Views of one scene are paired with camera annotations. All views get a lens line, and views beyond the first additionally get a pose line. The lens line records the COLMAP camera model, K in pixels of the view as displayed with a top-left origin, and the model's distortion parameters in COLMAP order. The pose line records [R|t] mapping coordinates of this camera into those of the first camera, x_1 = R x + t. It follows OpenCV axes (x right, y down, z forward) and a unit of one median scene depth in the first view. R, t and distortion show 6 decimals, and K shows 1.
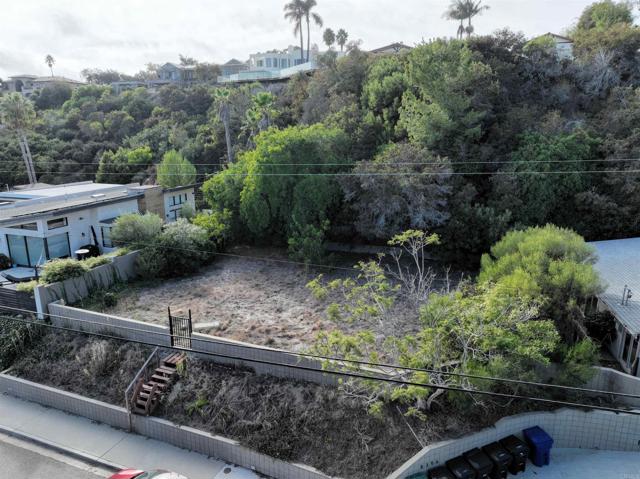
lens RADIAL K [[450.4, 0, 320.0], [0, 450.4, 239.5], [0, 0, 1]] dist [-0.004689, 0.023643]
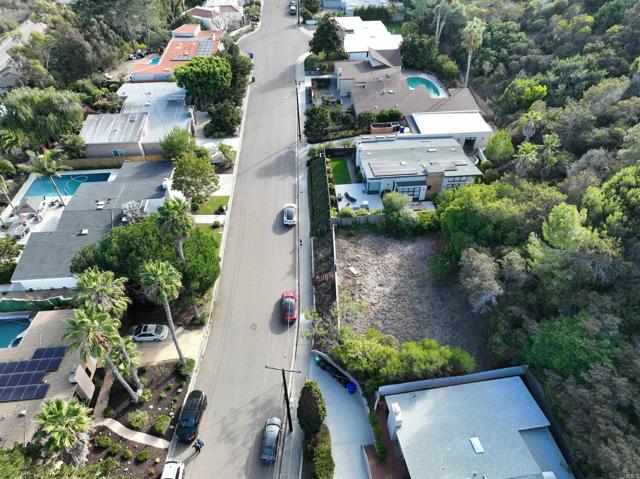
lens RADIAL K [[450.4, 0, 320.0], [0, 450.4, 239.5], [0, 0, 1]] dist [-0.004689, 0.023643]
pose [[0.400644, 0.626193, -0.668855, 1.274083], [-0.214748, 0.773847, 0.595855, -1.433337], [0.890712, -0.095091, 0.444511, -0.271863]]
